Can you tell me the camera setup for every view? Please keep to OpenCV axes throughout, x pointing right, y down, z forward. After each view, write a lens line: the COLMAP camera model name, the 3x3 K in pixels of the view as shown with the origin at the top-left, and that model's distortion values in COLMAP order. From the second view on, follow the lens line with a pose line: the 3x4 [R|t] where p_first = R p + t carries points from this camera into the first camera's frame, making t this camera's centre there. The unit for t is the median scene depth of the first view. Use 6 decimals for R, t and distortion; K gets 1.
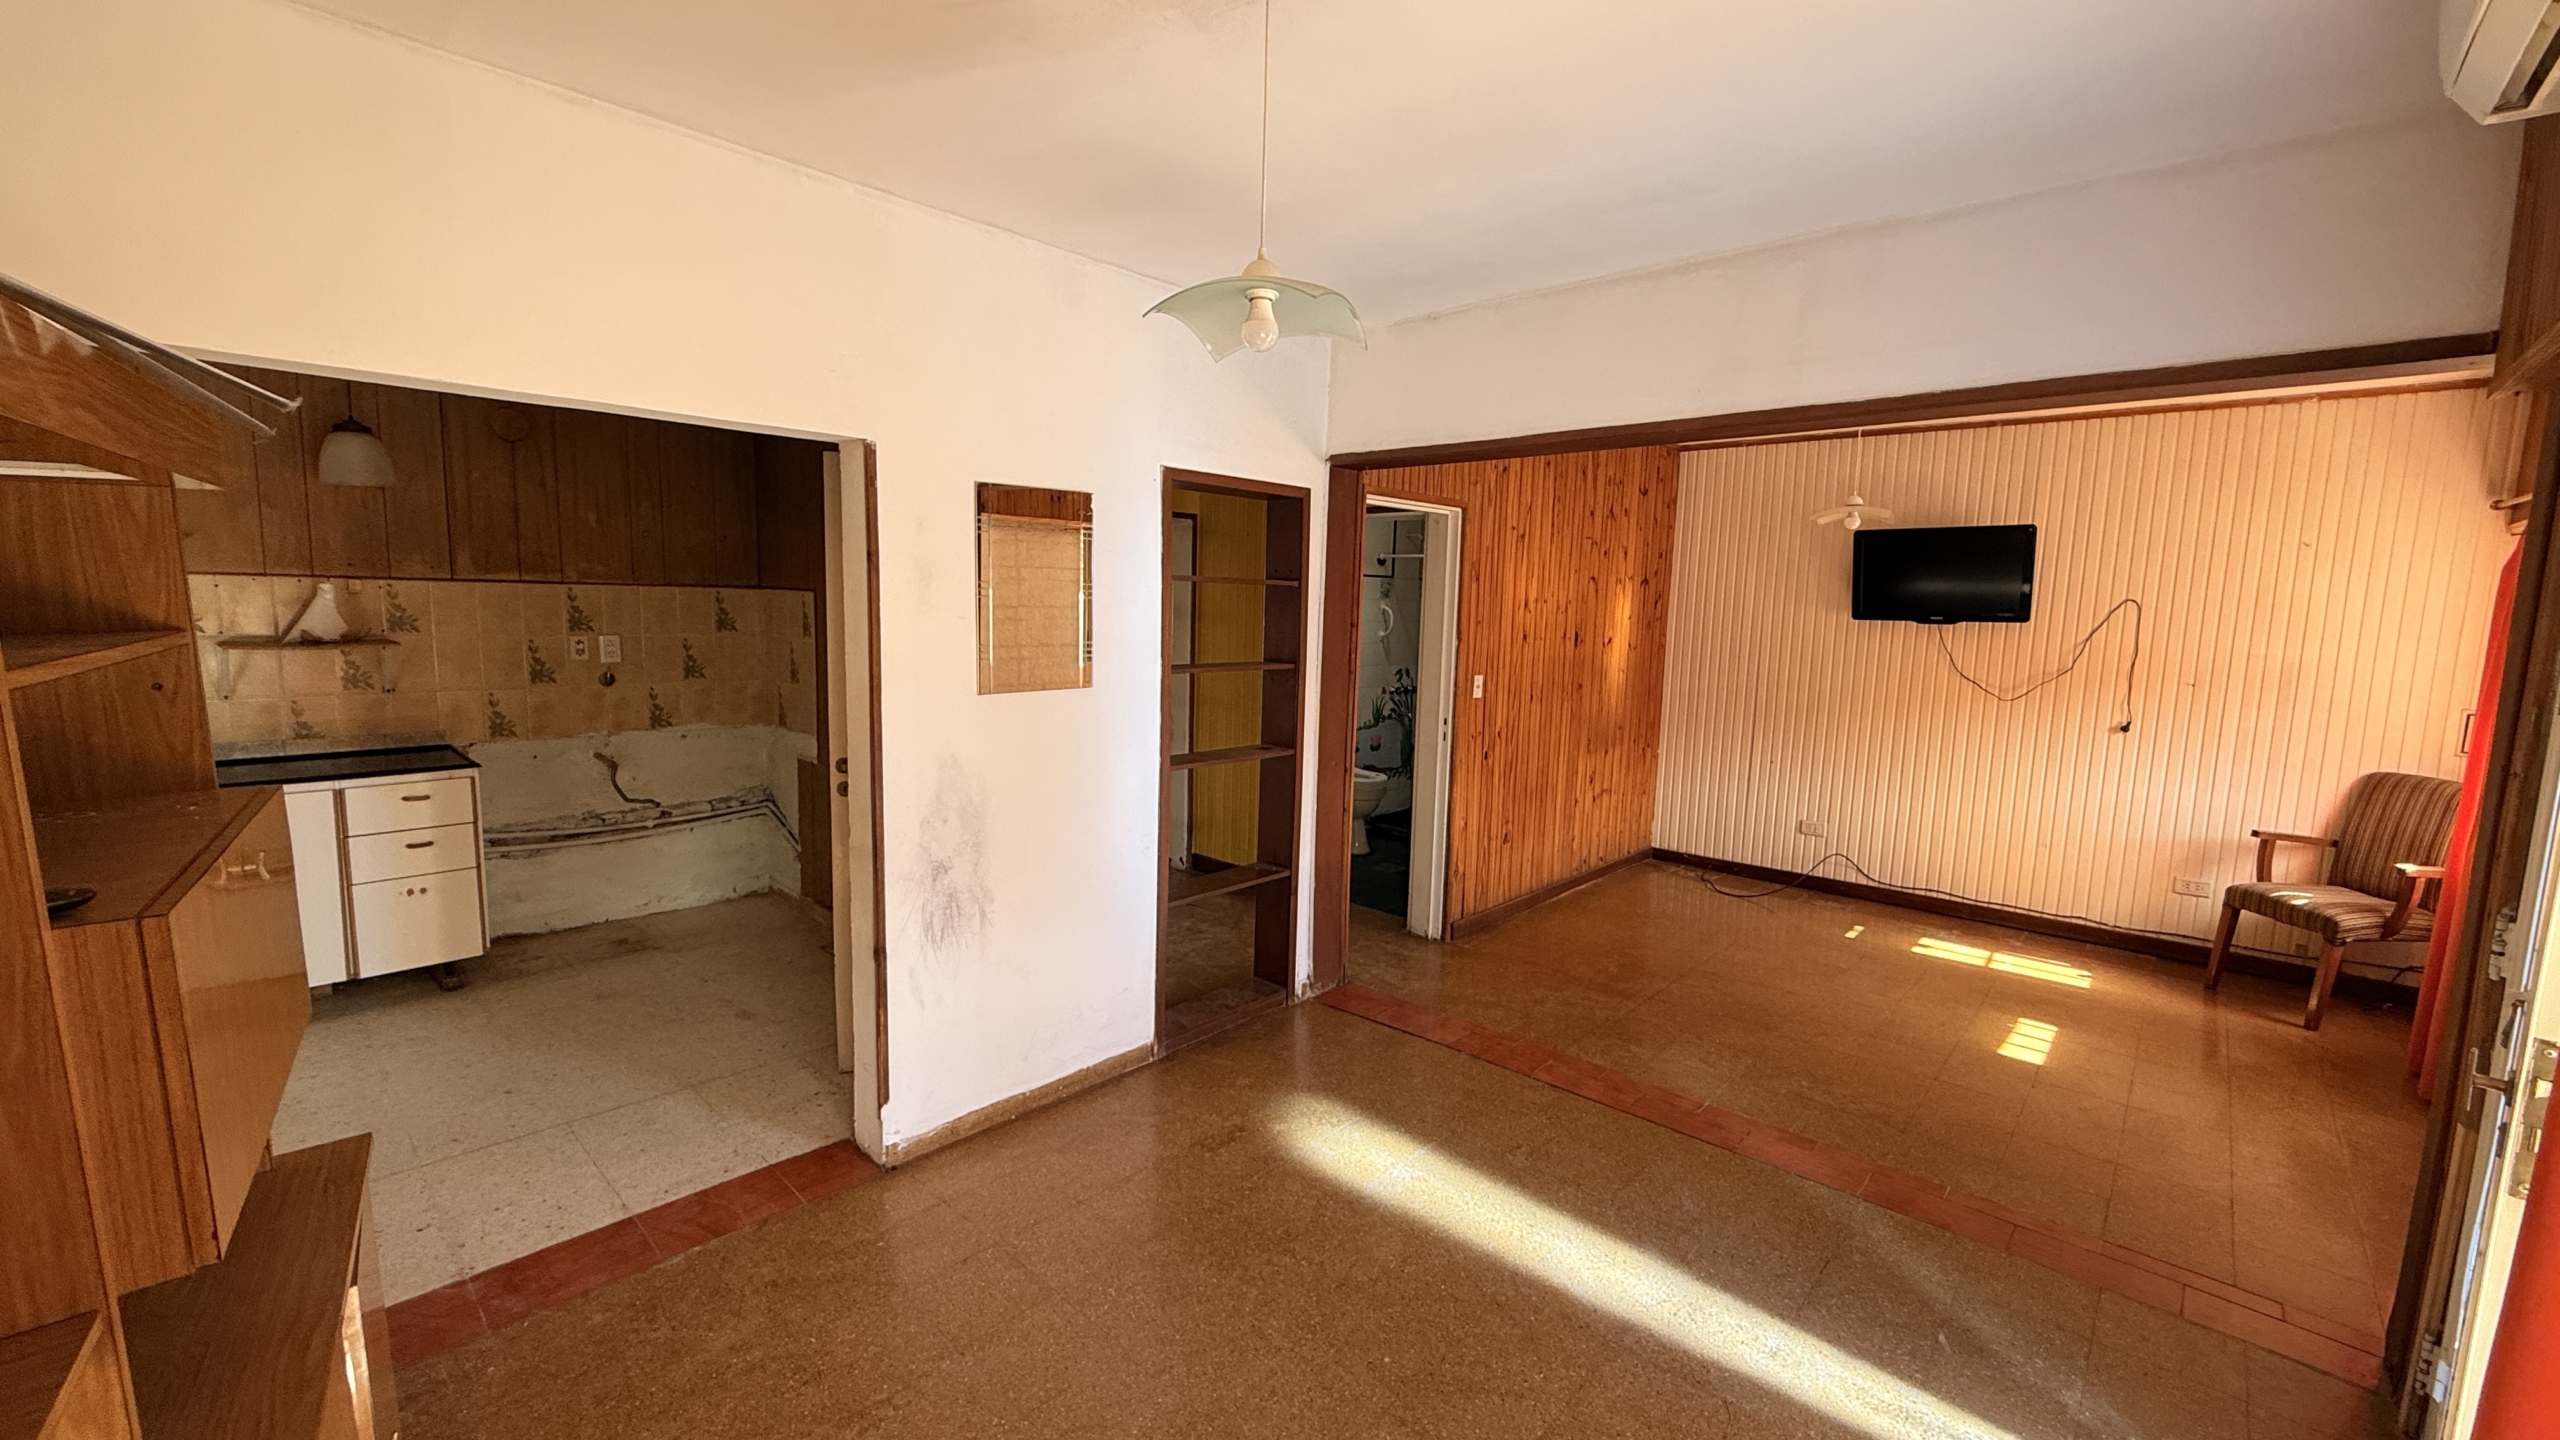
lens RADIAL K [[1015.7, 0, 1274.4], [0, 1015.7, 721.3], [0, 0, 1]] dist [-0.001053, -0.000755]
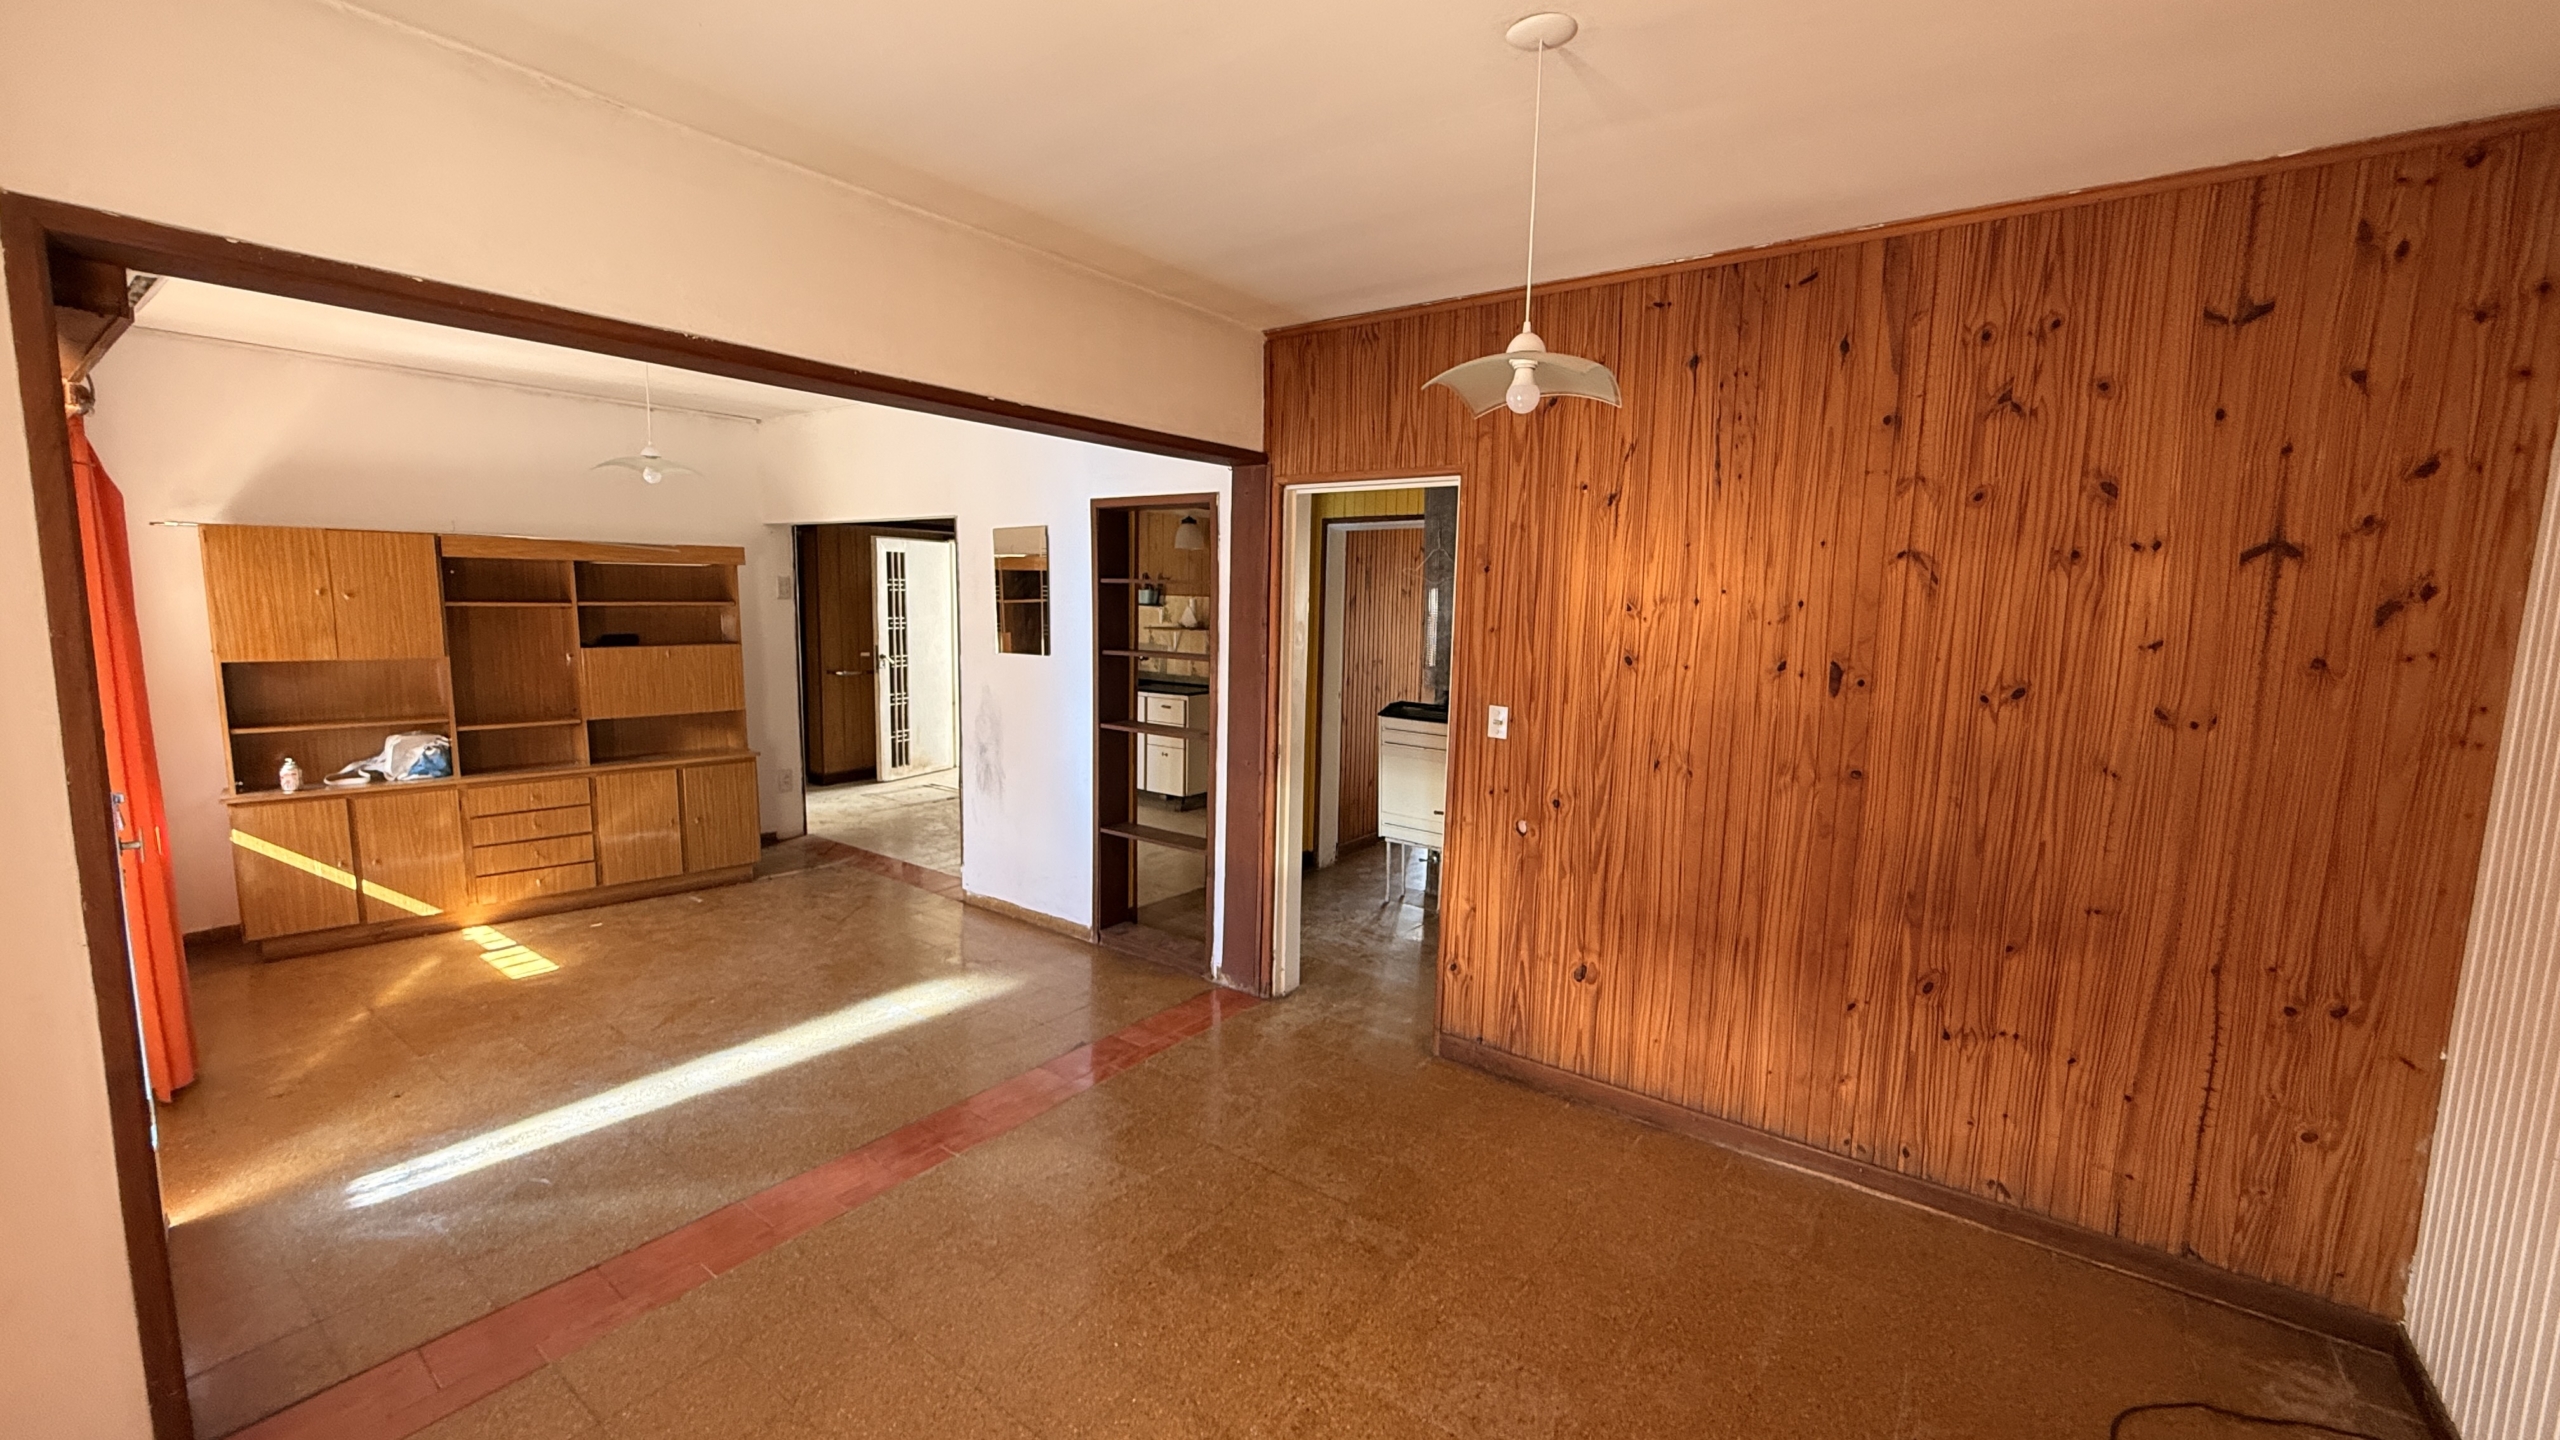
lens RADIAL K [[1015.7, 0, 1272.3], [0, 1015.7, 719.3], [0, 0, 1]] dist [-0.001053, -0.000755]
pose [[0.100755, 0.098057, -0.990067, 0.941492], [-0.136491, 0.987085, 0.083872, -0.078748], [0.985504, 0.126684, 0.112838, 0.820486]]
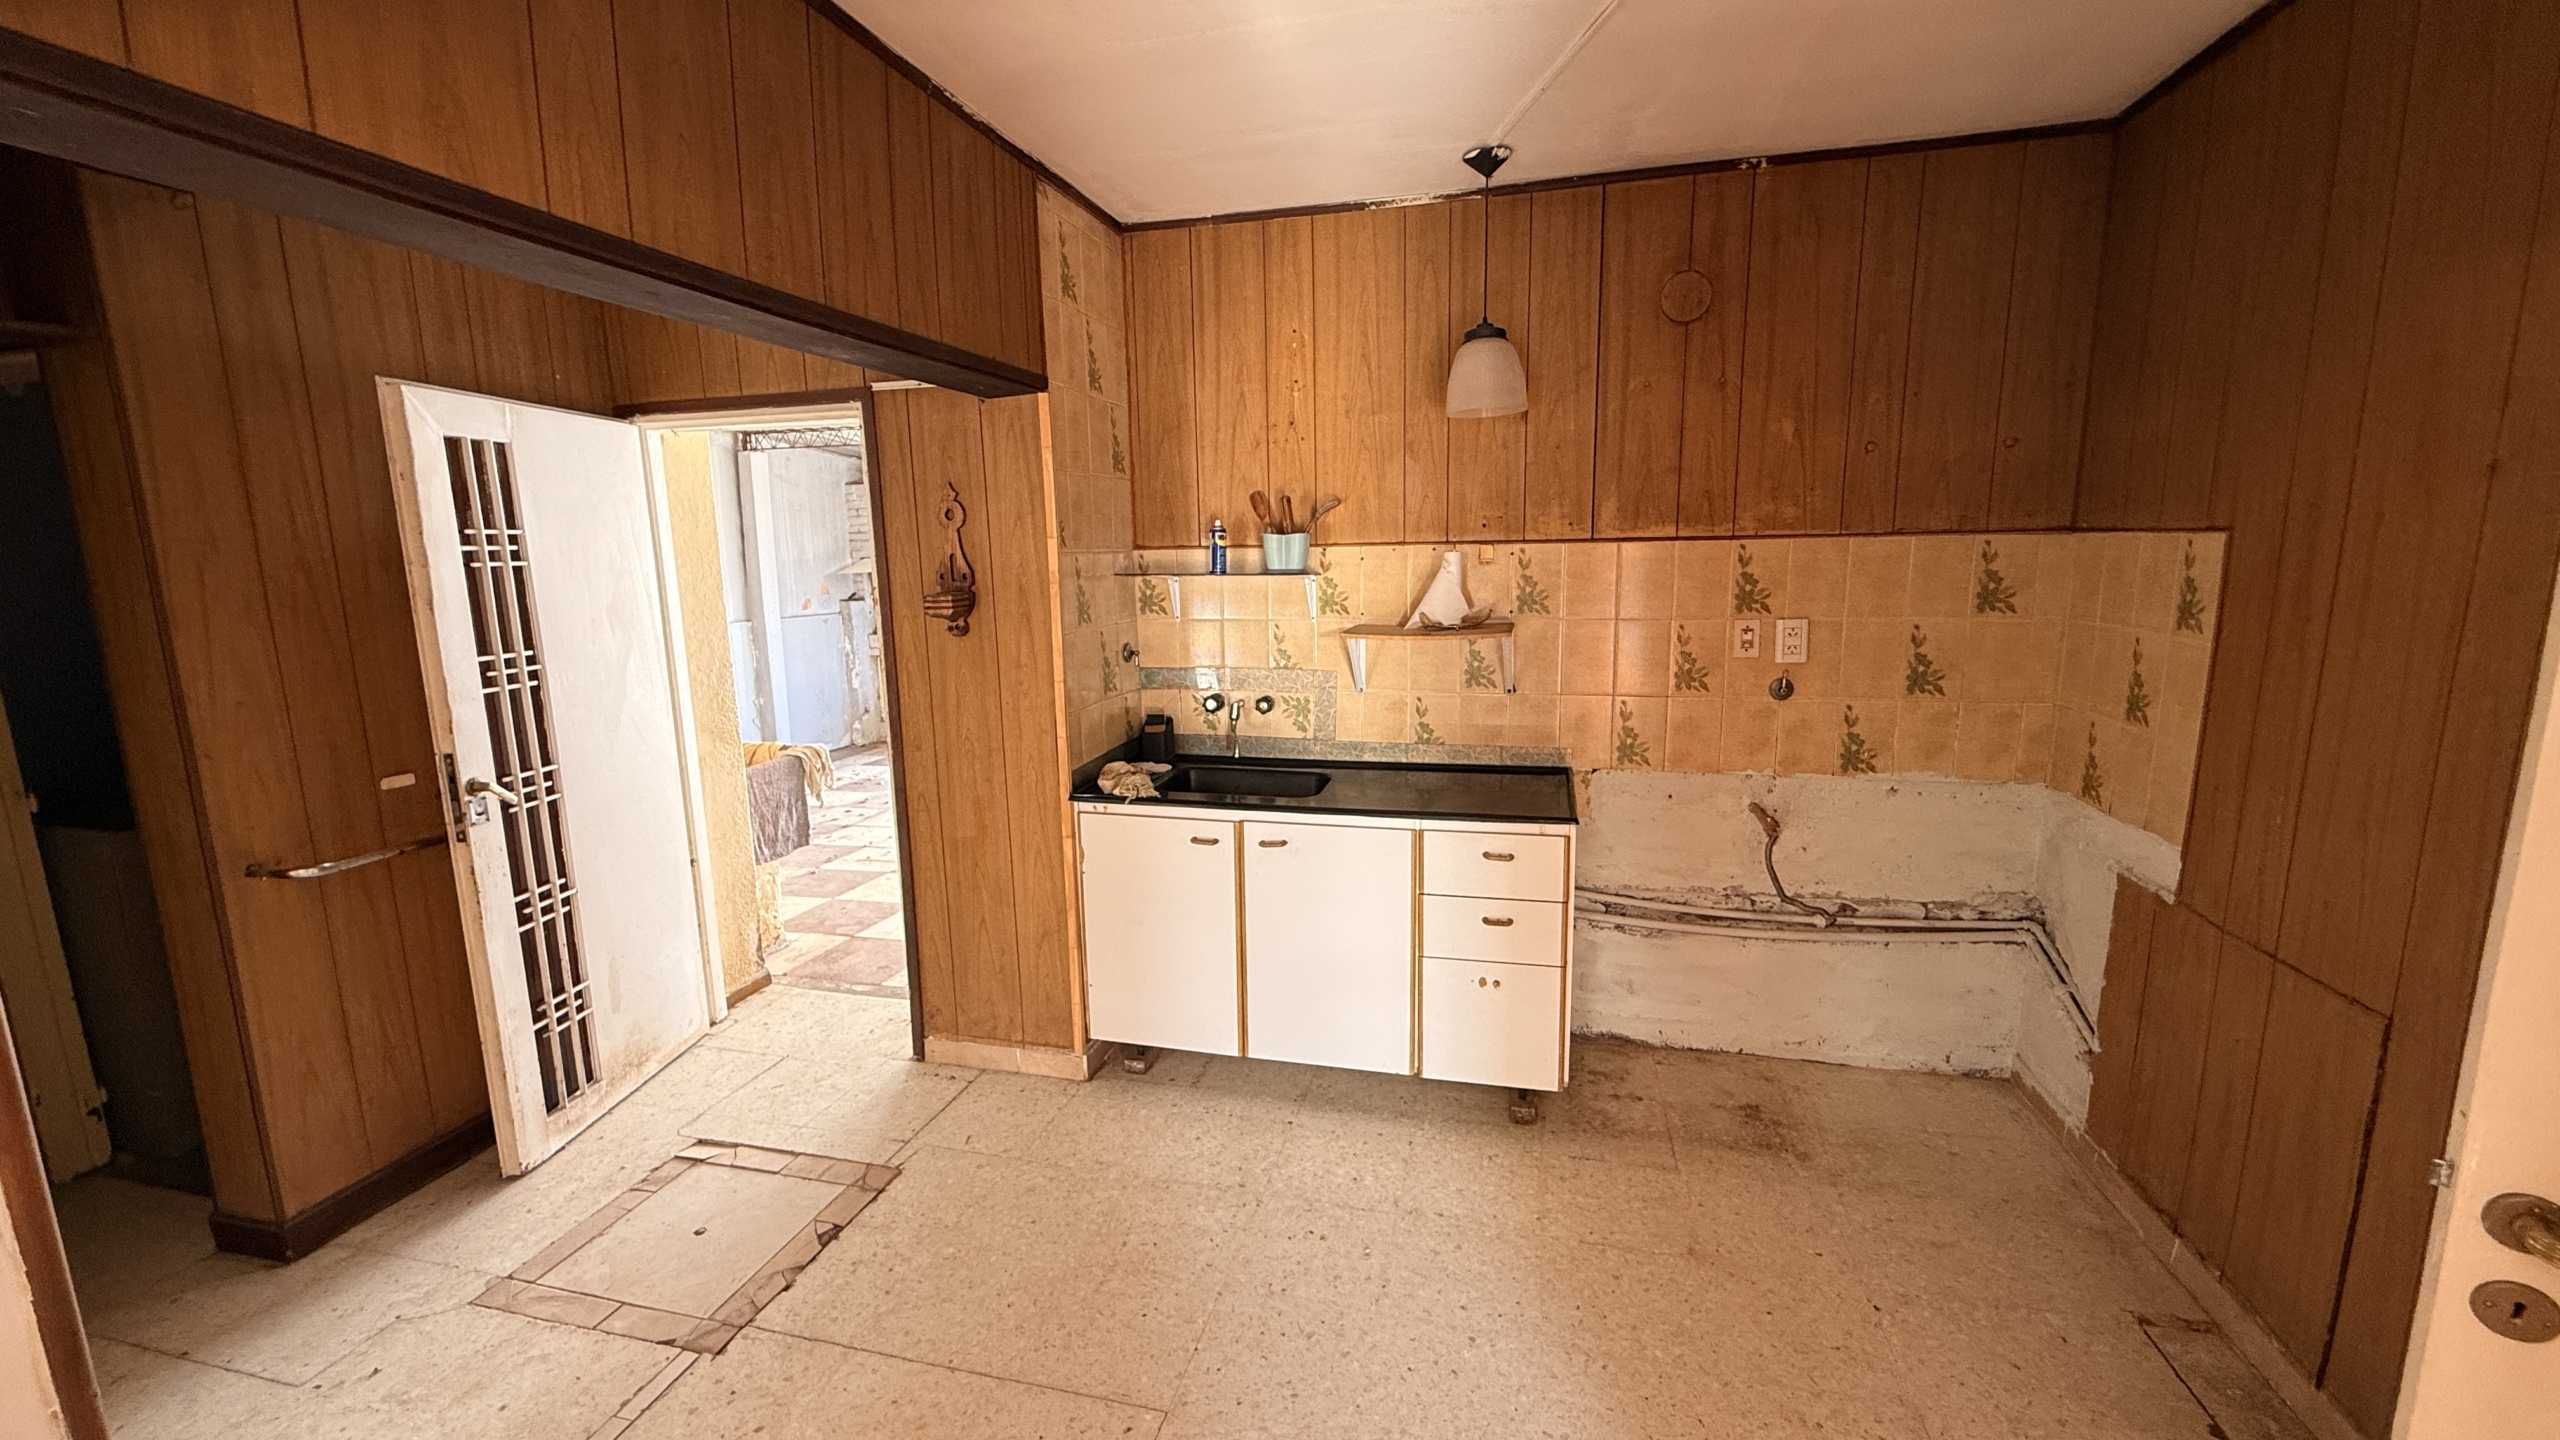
lens RADIAL K [[1015.7, 0, 1272.6], [0, 1015.7, 723.1], [0, 0, 1]] dist [-0.001053, -0.000755]
pose [[0.473299, 0.112837, -0.873645, -0.264259], [-0.071415, 0.993413, 0.089616, -0.056535], [0.878002, 0.019976, 0.478240, 0.438047]]
